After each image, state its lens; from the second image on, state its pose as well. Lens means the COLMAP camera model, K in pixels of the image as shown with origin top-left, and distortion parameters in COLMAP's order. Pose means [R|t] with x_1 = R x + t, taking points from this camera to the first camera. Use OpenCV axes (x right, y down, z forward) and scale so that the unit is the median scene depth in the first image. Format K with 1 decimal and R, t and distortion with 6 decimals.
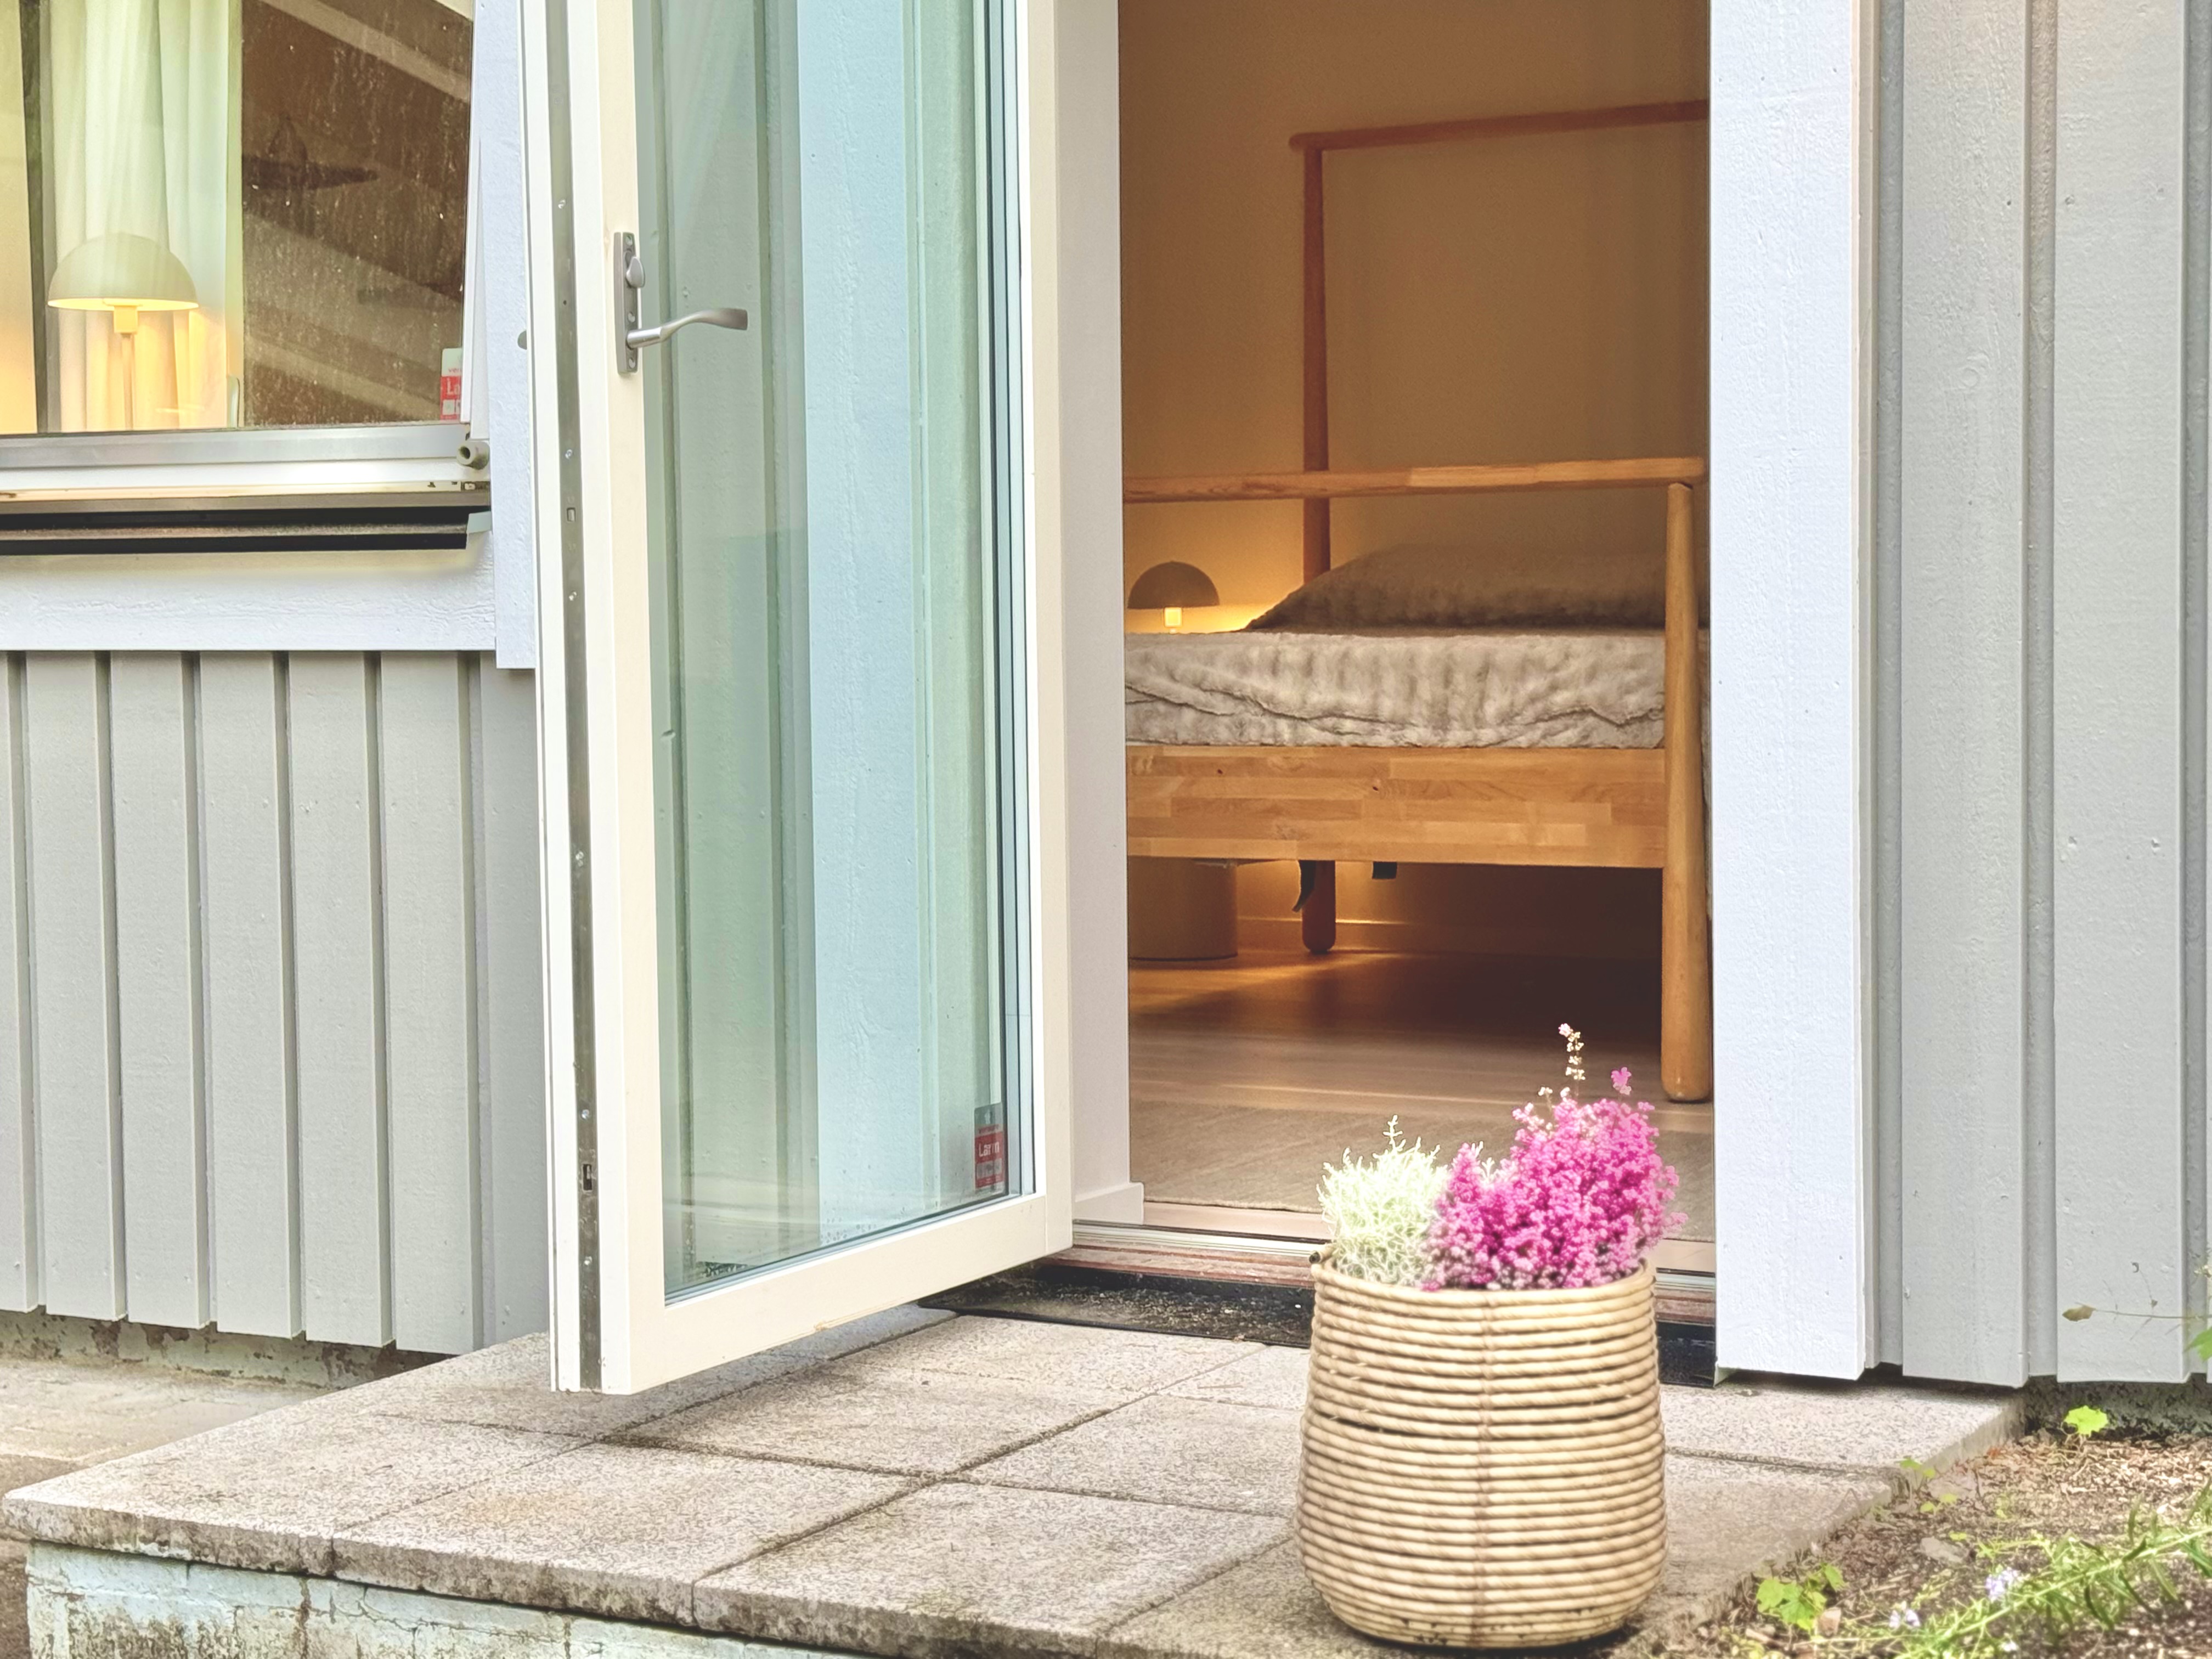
lens RADIAL K [[4089.3, 0, 1102.0], [0, 4089.3, 826.2], [0, 0, 1]] dist [0.078473, 0.000000]
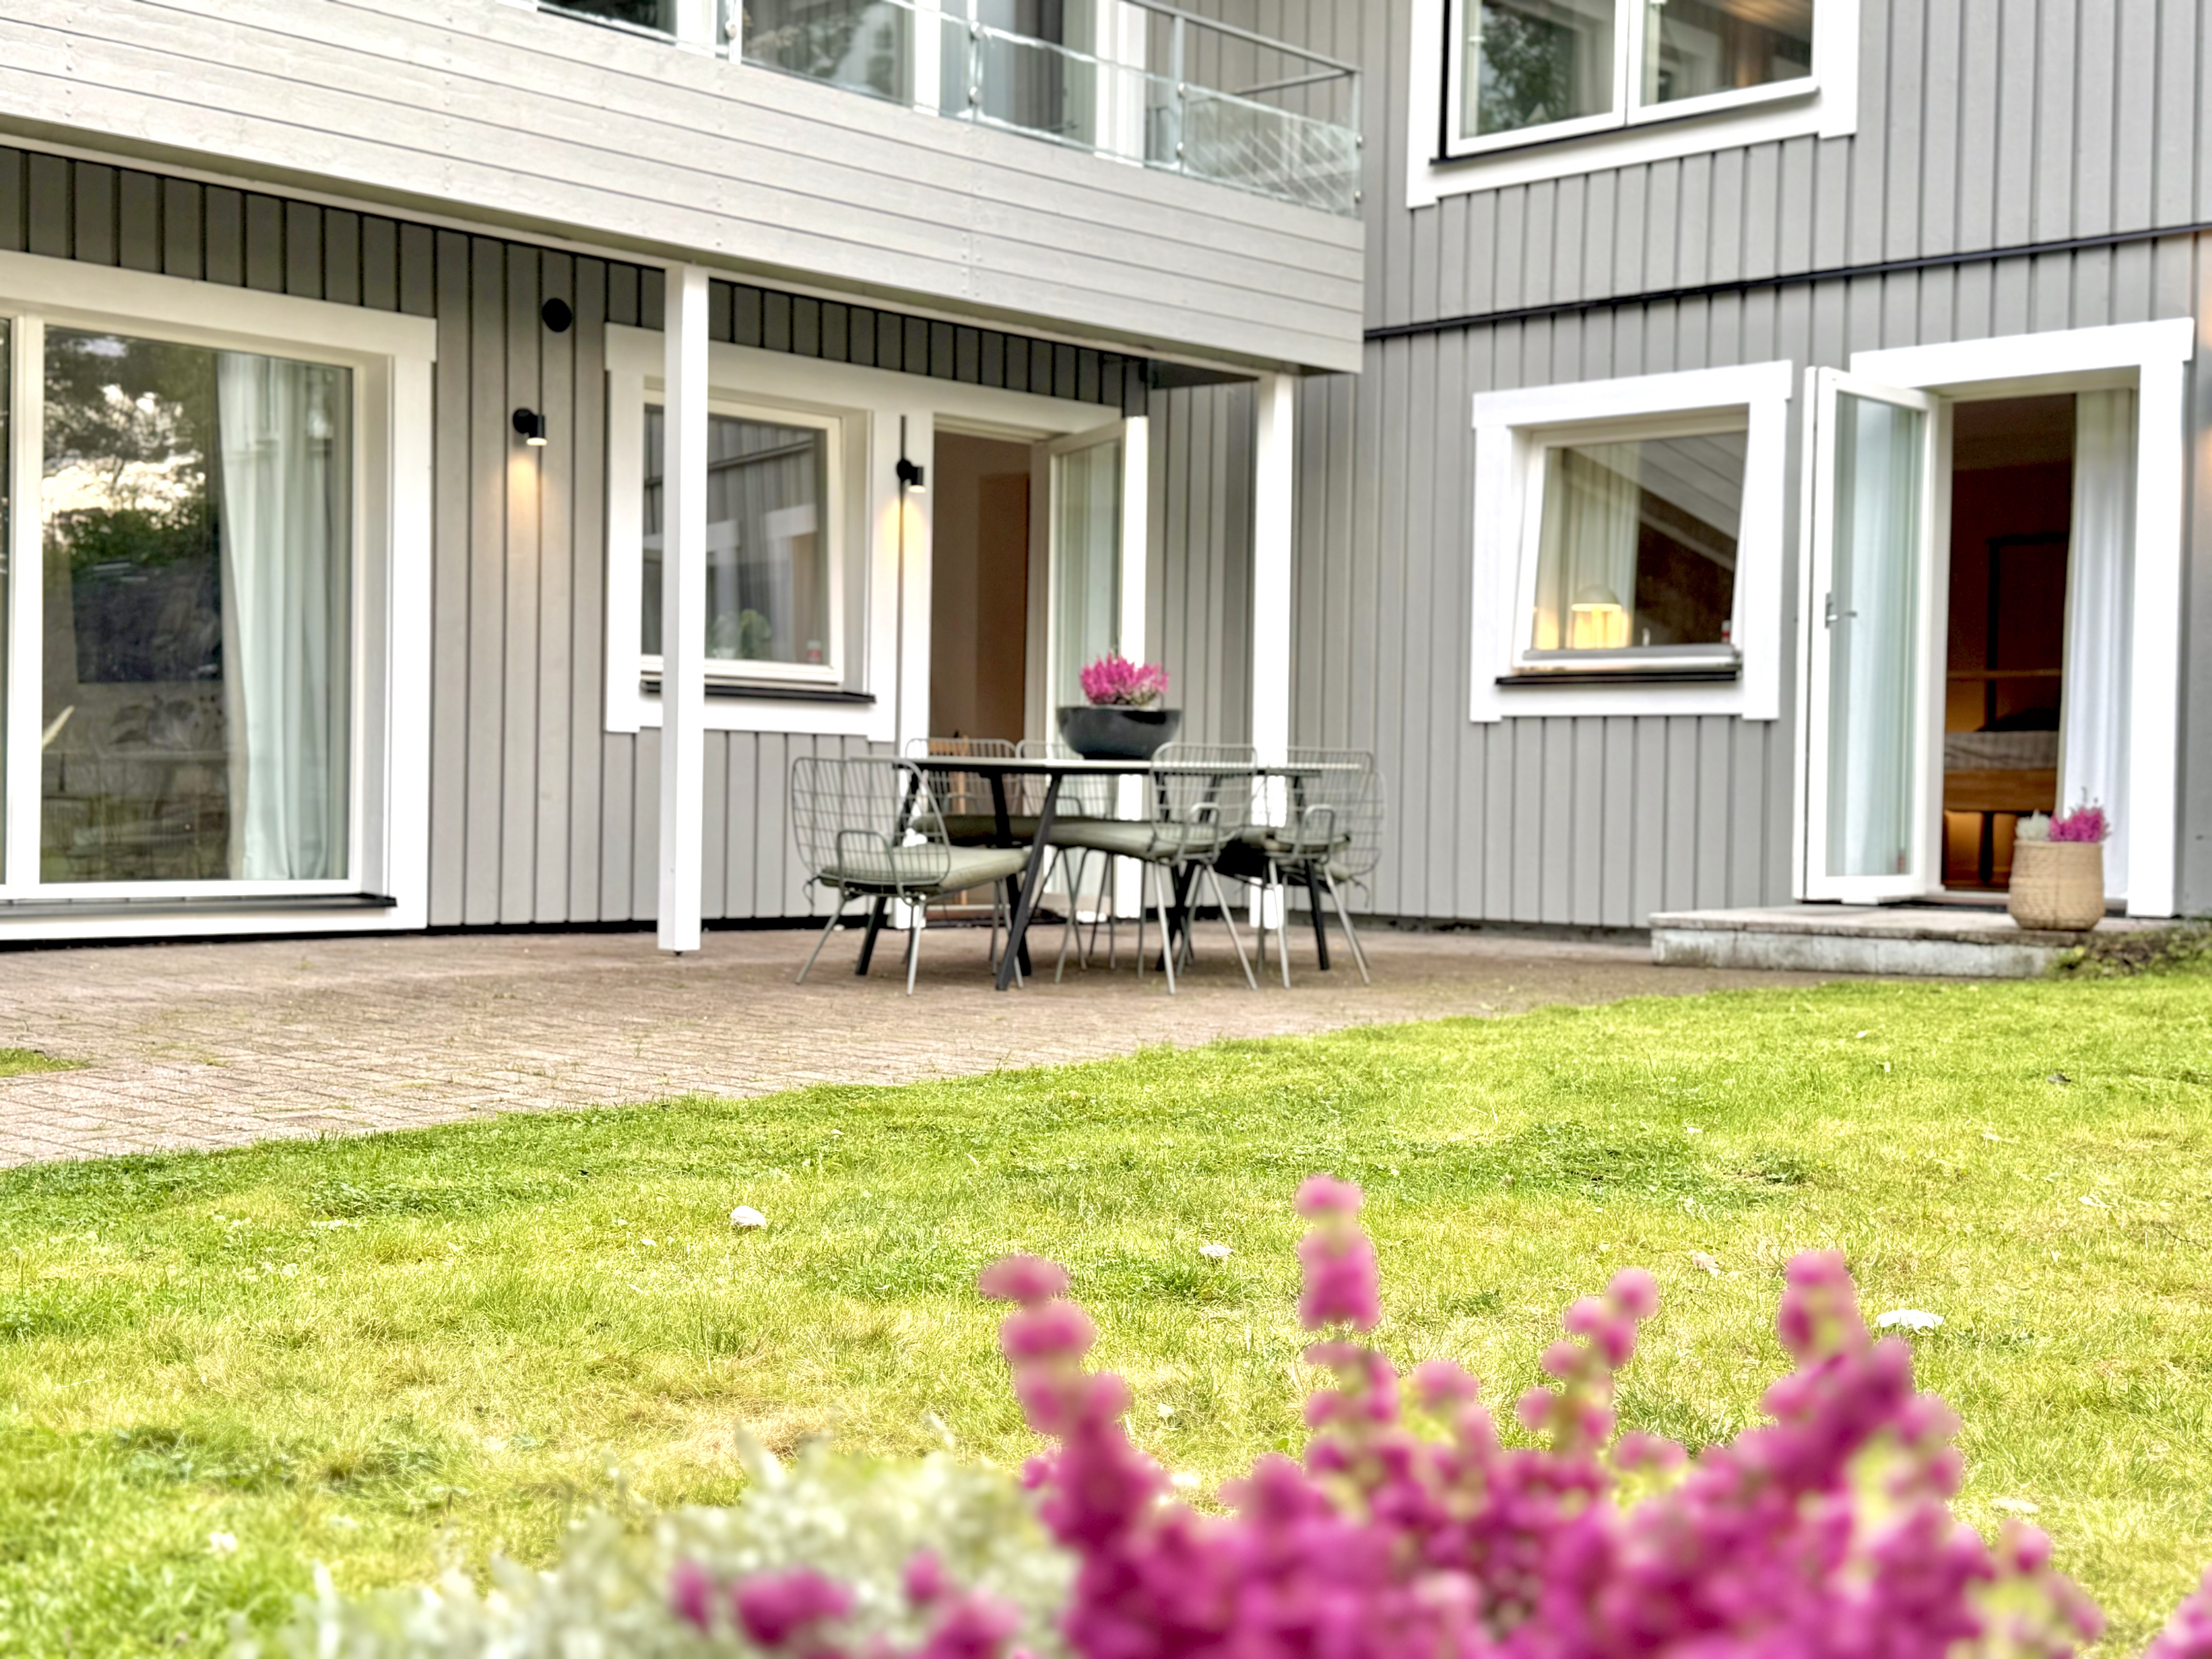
lens RADIAL K [[2887.0, 0, 1106.1], [0, 2887.0, 836.0], [0, 0, 1]] dist [0.088104, 0.000000]
pose [[0.974474, 0.034037, -0.221904, -0.107633], [-0.044579, 0.998094, -0.042671, 0.150712], [0.220029, 0.051474, 0.974134, -1.166527]]
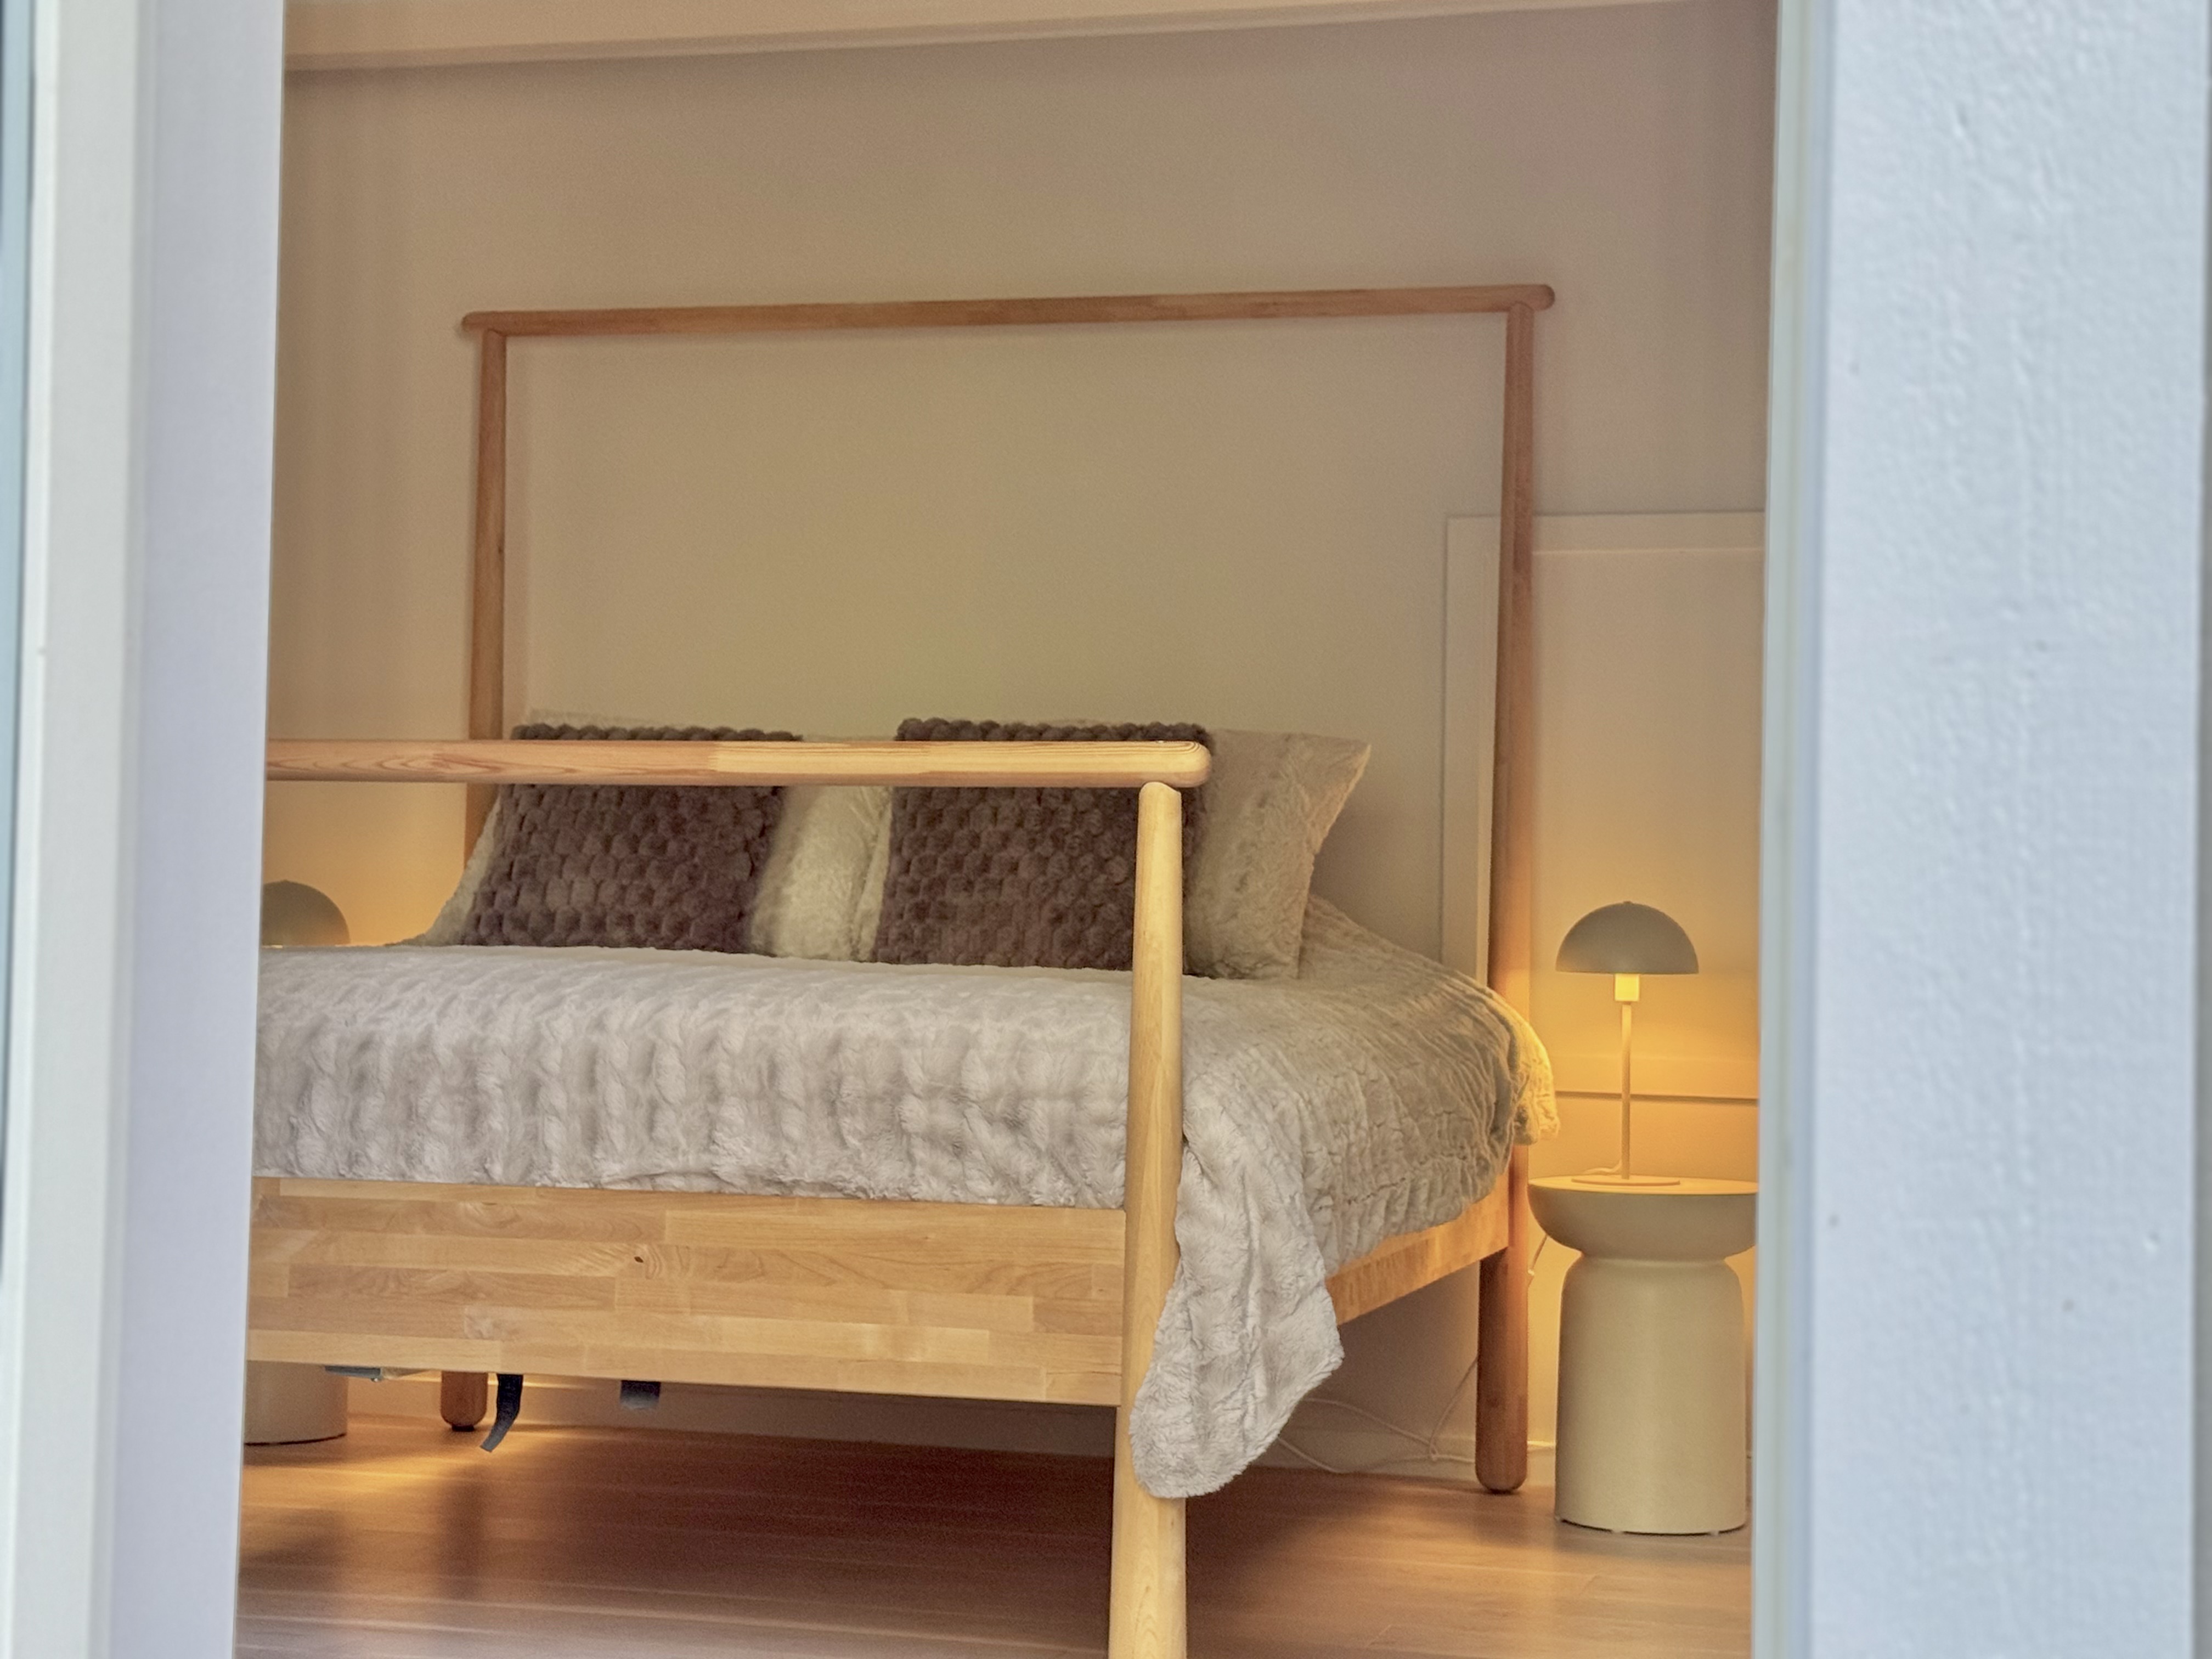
lens RADIAL K [[3674.5, 0, 1091.8], [0, 3674.5, 833.9], [0, 0, 1]] dist [0.105173, 0.000000]
pose [[0.968320, 0.042207, 0.246119, -0.005947], [-0.021635, 0.996086, -0.085699, -0.027074], [-0.248773, 0.077660, 0.965443, 0.449767]]
